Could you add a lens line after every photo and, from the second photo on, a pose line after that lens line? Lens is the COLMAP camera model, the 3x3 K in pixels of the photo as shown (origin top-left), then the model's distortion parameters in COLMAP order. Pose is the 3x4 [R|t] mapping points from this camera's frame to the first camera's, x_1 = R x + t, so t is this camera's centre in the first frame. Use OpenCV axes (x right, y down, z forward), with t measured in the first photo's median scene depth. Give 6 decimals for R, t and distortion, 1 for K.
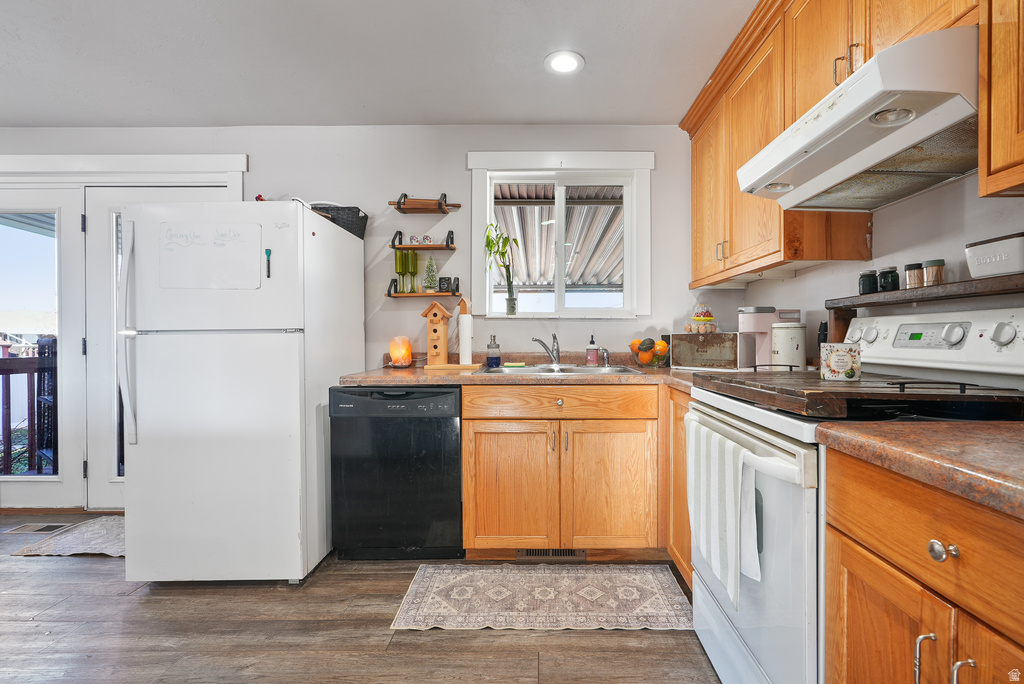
lens RADIAL K [[467.2, 0, 525.7], [0, 467.2, 339.3], [0, 0, 1]] dist [-0.001358, 0.000649]
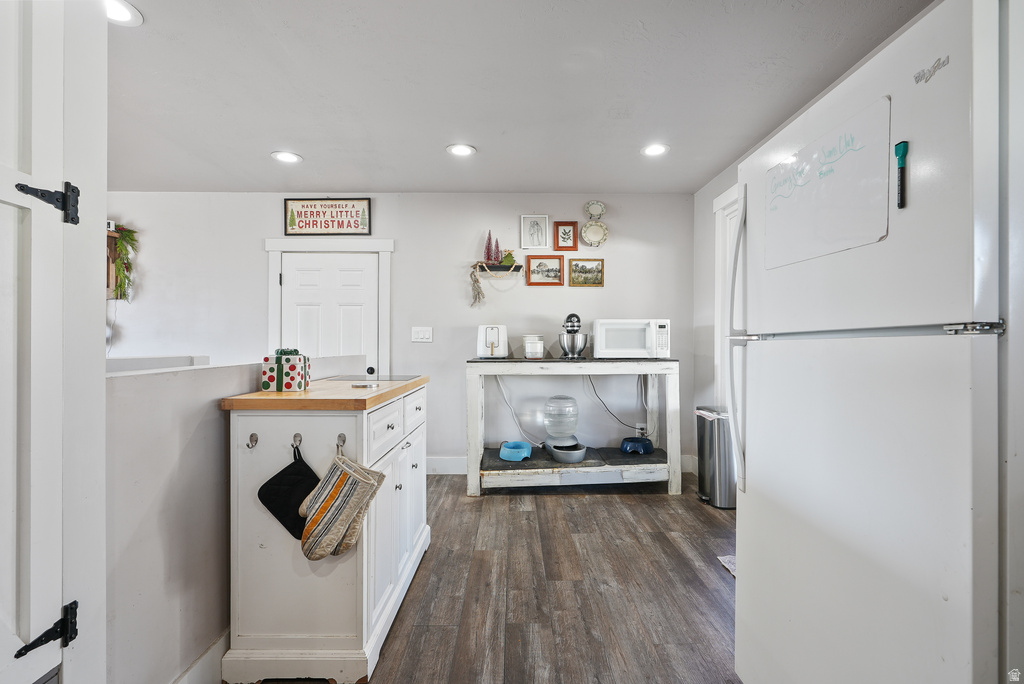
lens RADIAL K [[467.2, 0, 525.7], [0, 467.2, 339.3], [0, 0, 1]] dist [-0.001358, 0.000649]
pose [[0.039305, -0.006567, -0.999206, -0.114206], [-0.005927, 0.999959, -0.006805, -0.004525], [0.999210, 0.006190, 0.039264, 0.544192]]
